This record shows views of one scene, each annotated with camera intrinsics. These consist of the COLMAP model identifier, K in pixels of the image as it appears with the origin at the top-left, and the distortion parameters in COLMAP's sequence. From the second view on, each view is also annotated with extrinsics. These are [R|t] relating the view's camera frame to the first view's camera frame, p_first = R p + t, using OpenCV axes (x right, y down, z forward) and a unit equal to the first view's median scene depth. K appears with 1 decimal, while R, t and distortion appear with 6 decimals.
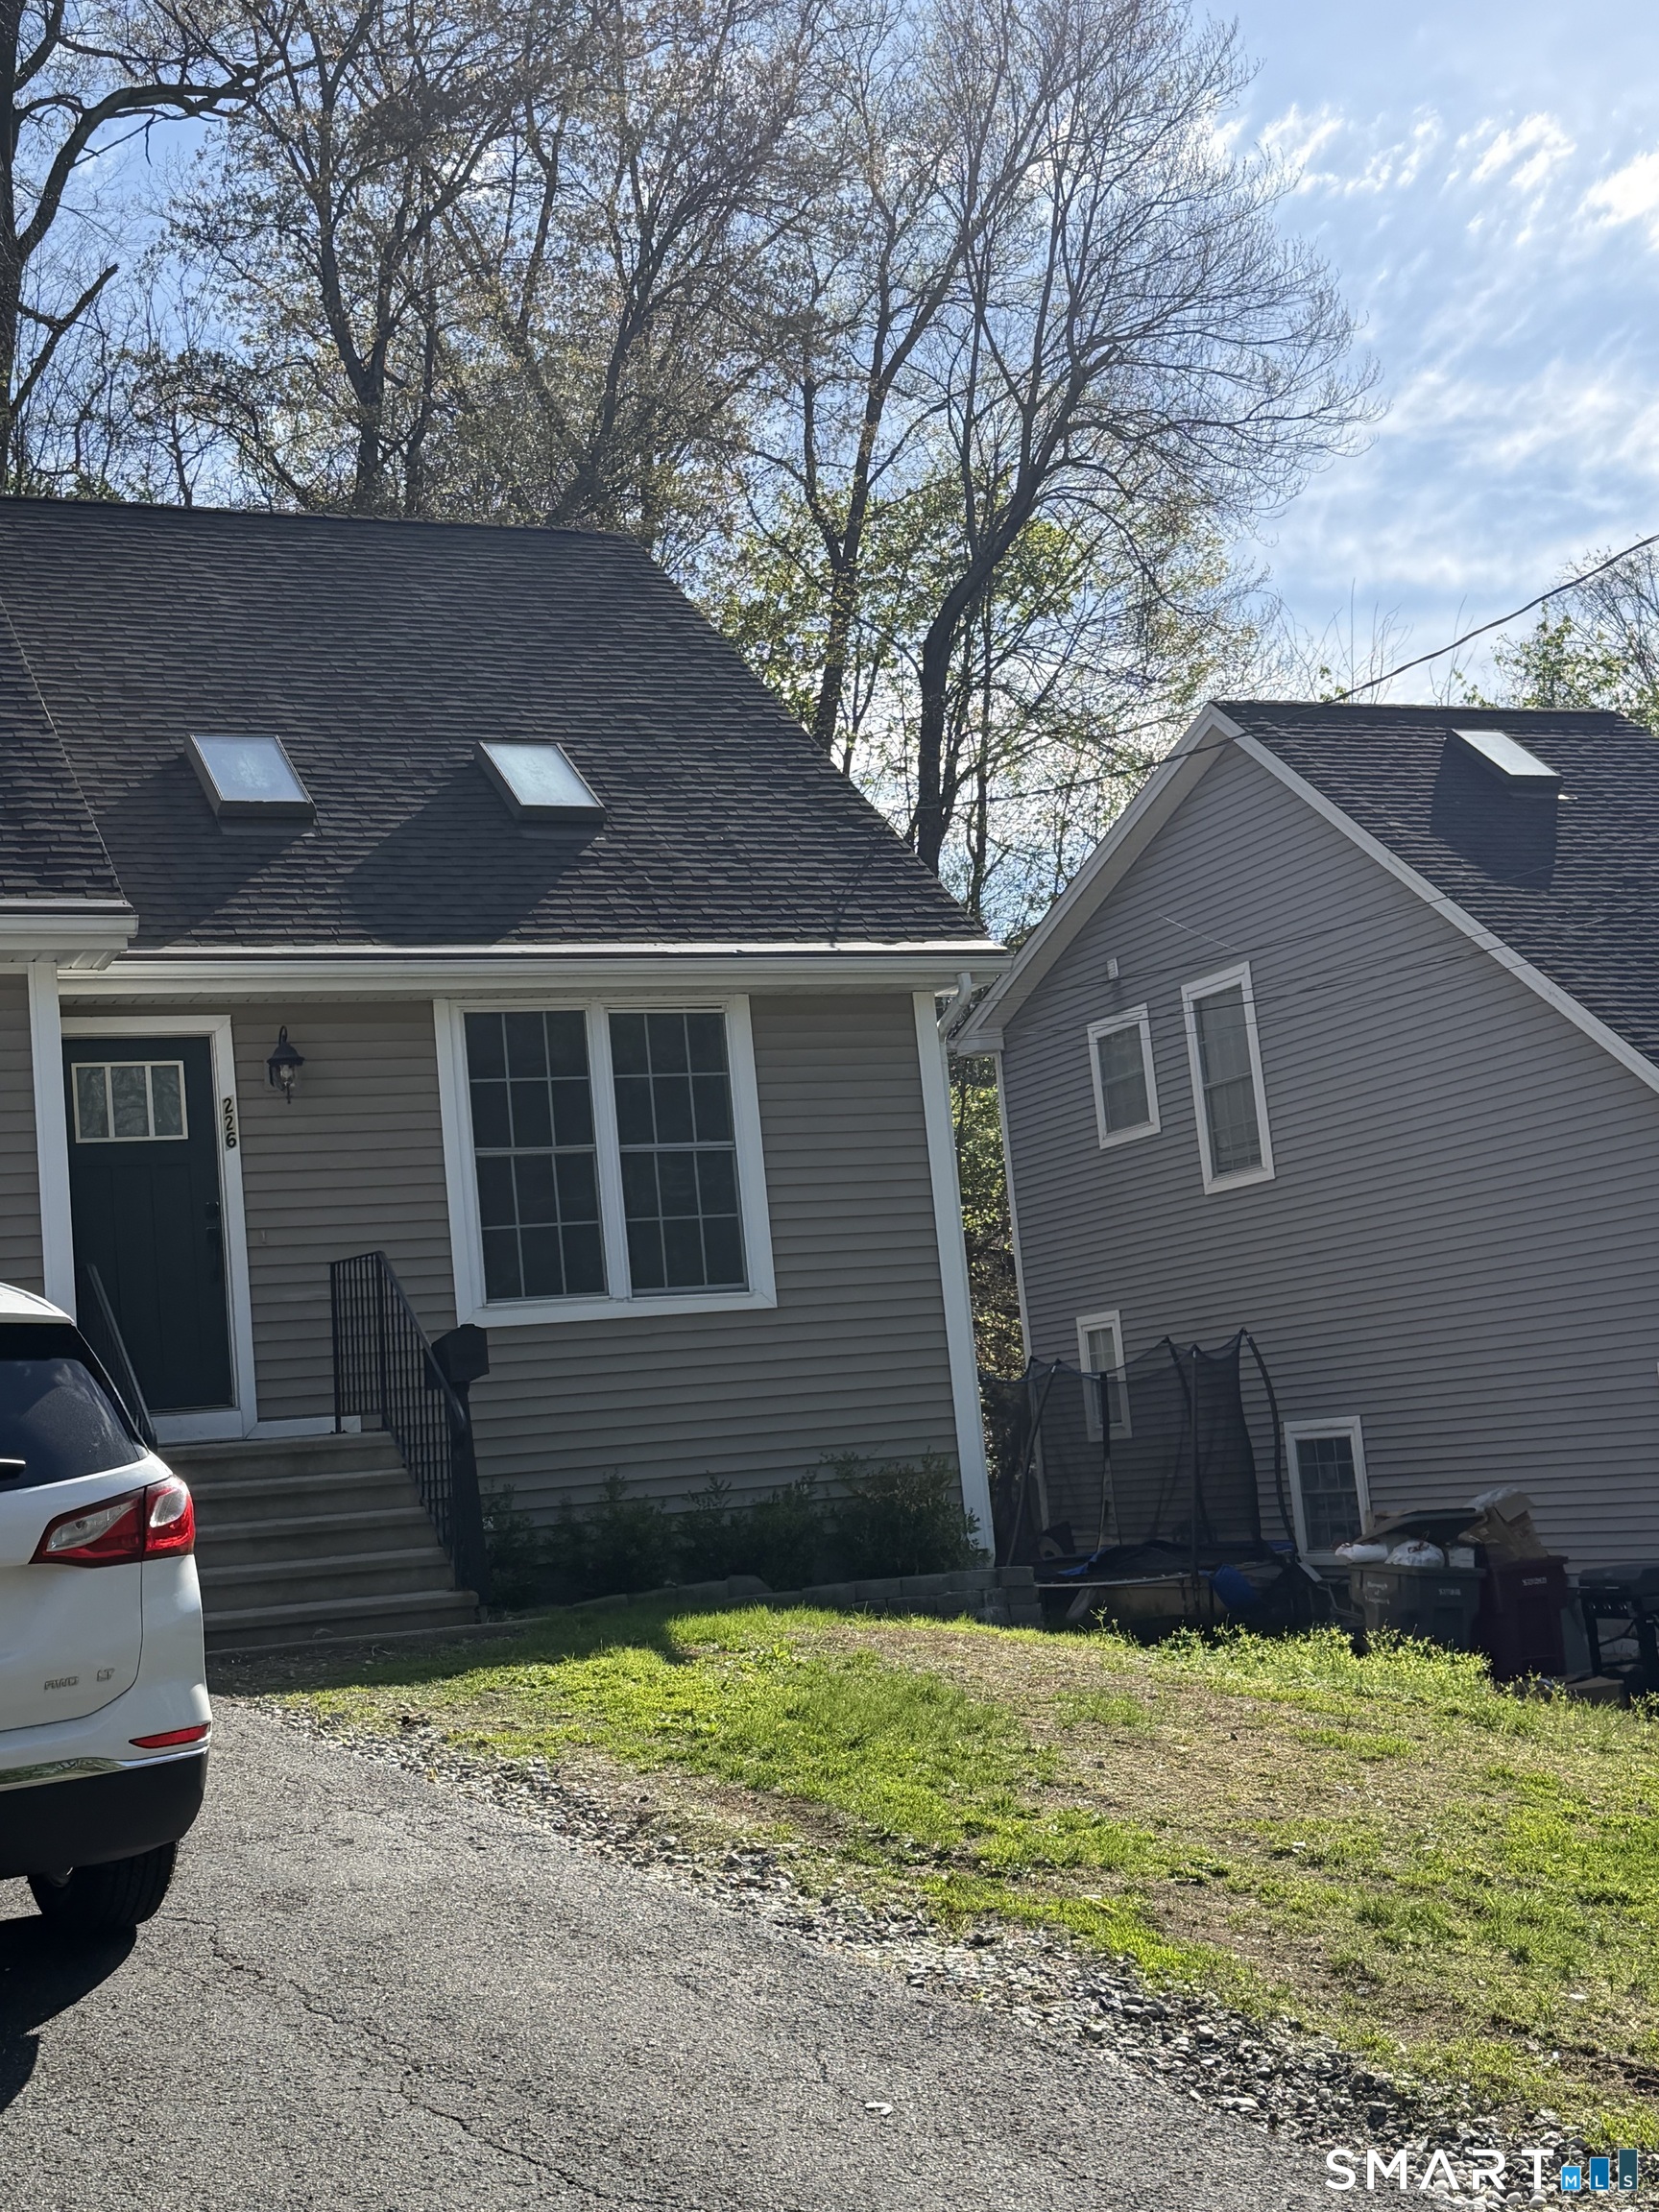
lens RADIAL K [[2781.9, 0, 832.7], [0, 2781.9, 1111.0], [0, 0, 1]] dist [0.180005, 0.000000]
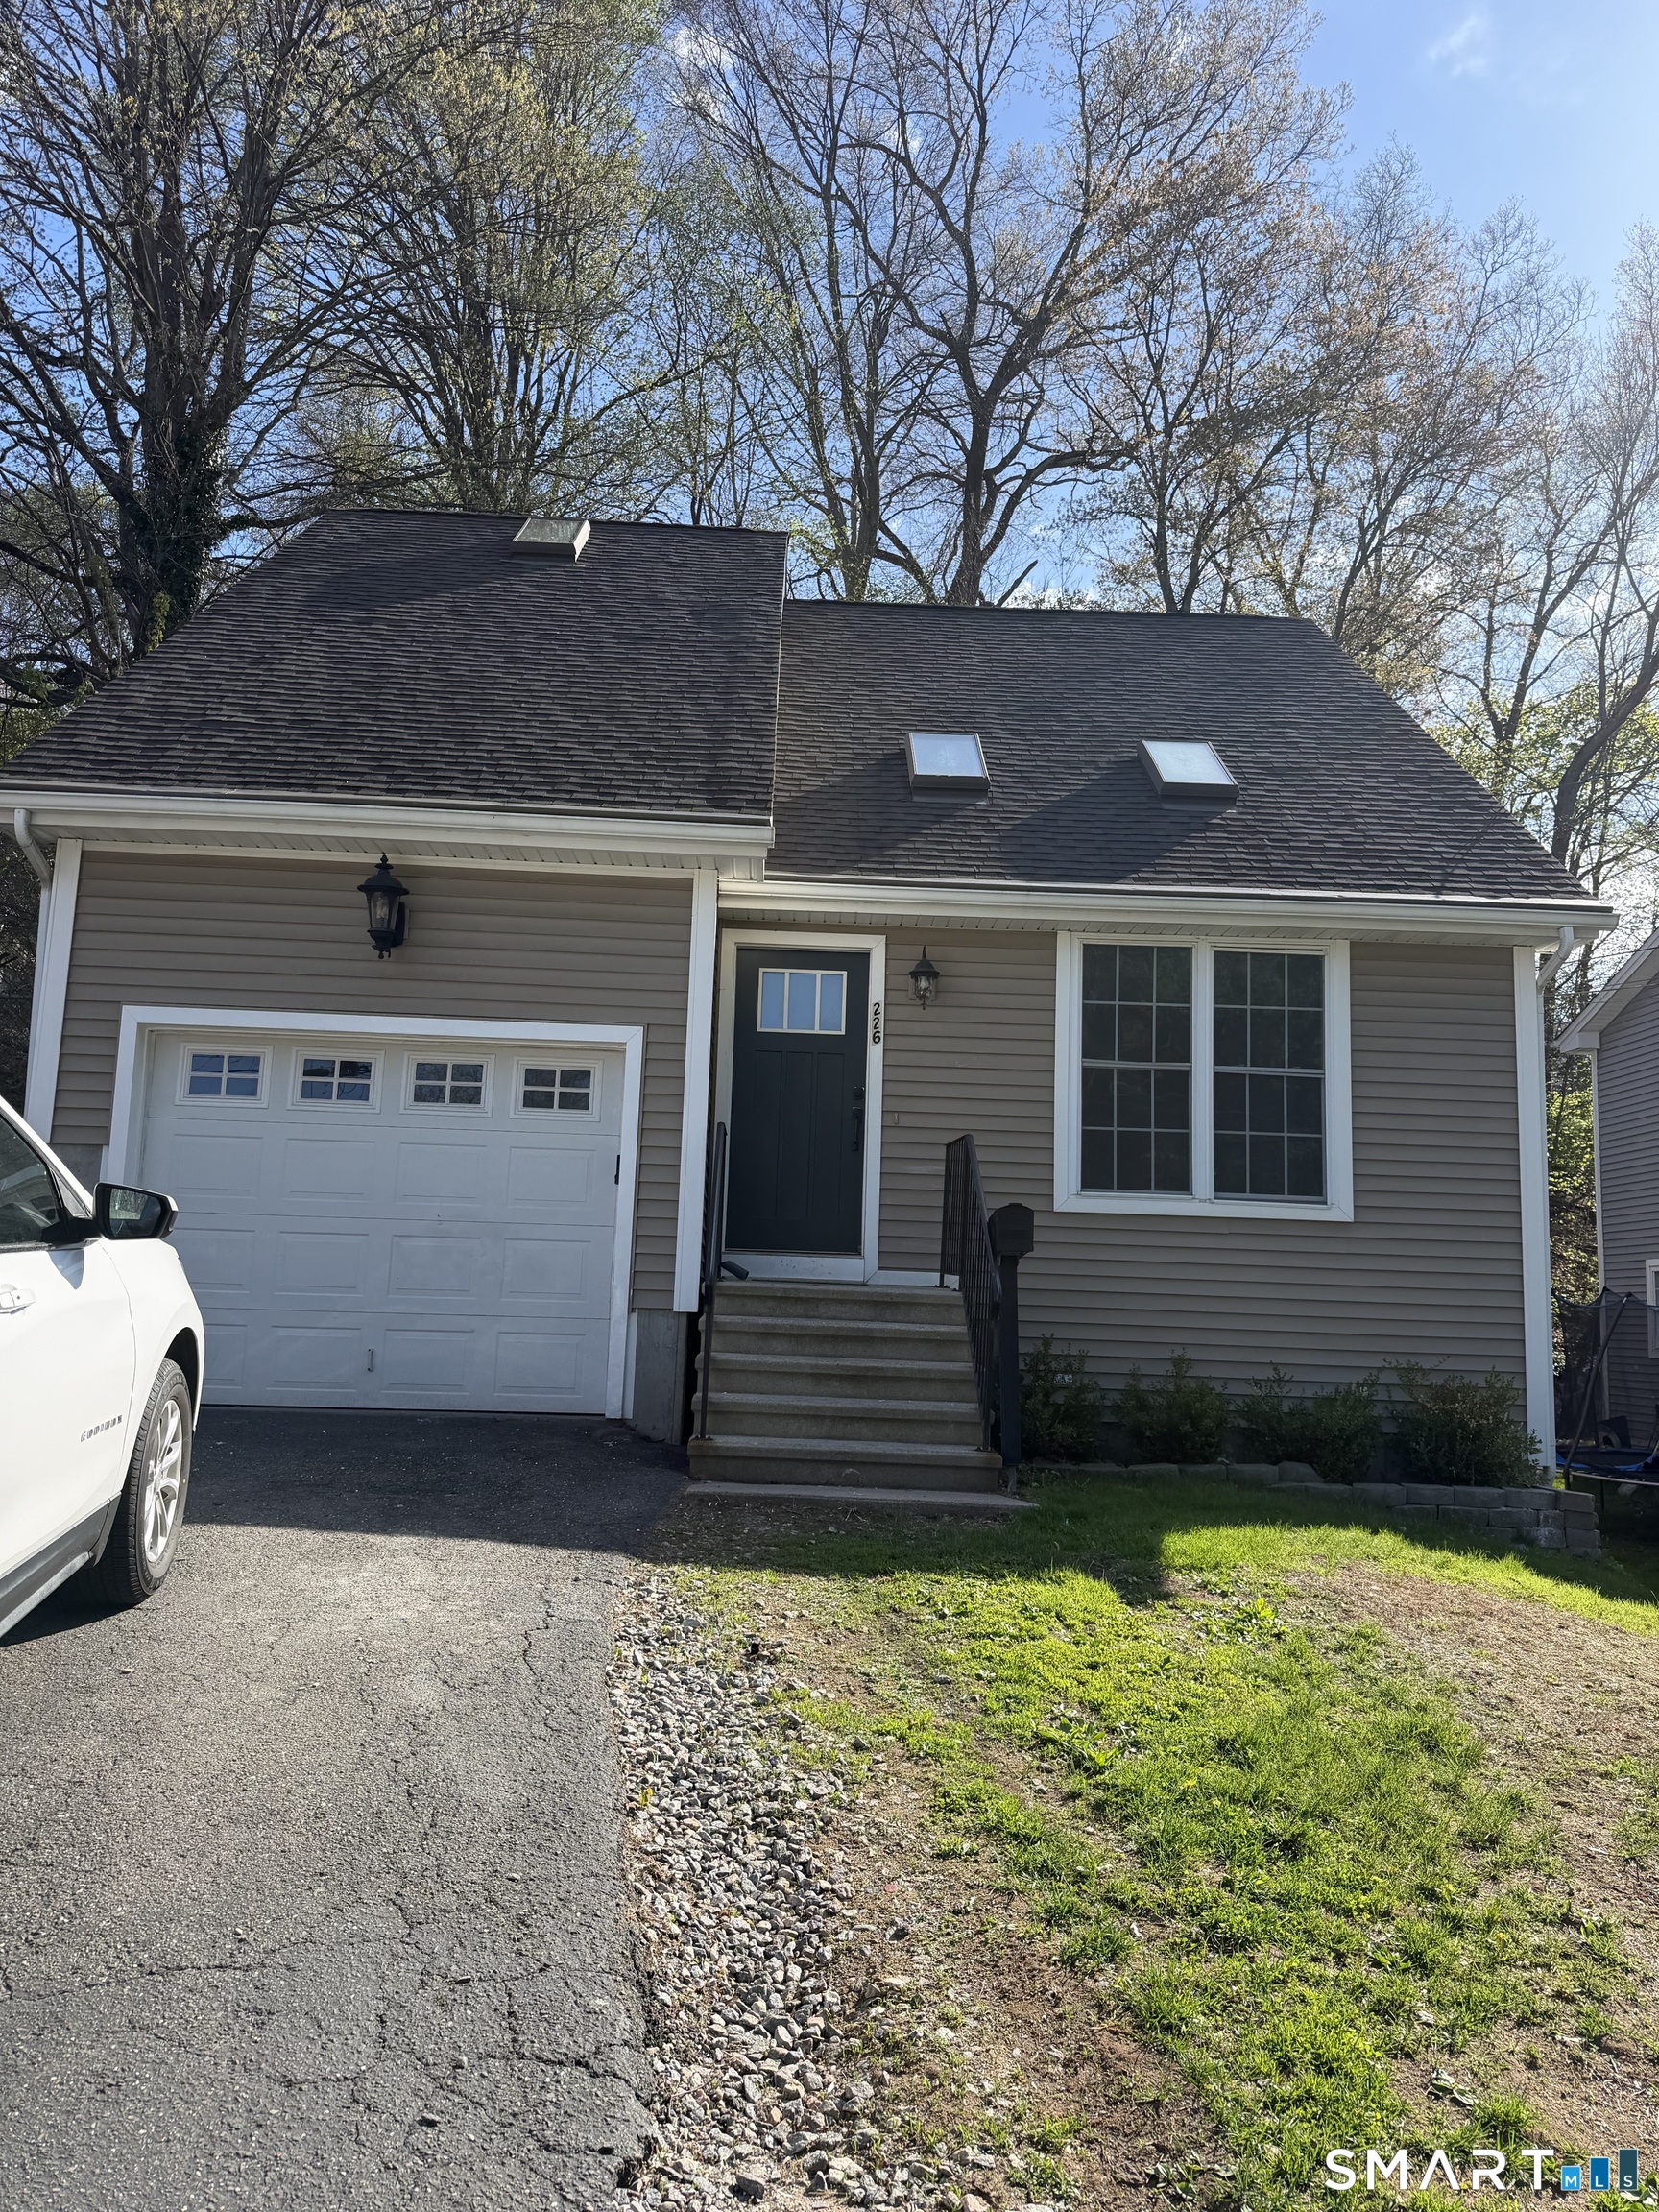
lens RADIAL K [[1538.7, 0, 793.0], [0, 1538.7, 1122.6], [0, 0, 1]] dist [0.043426, -0.059172]
pose [[0.912327, 0.073803, -0.402756, 0.022094], [-0.066565, 0.997270, 0.031961, 0.026790], [0.404016, -0.002349, 0.914749, 0.354028]]
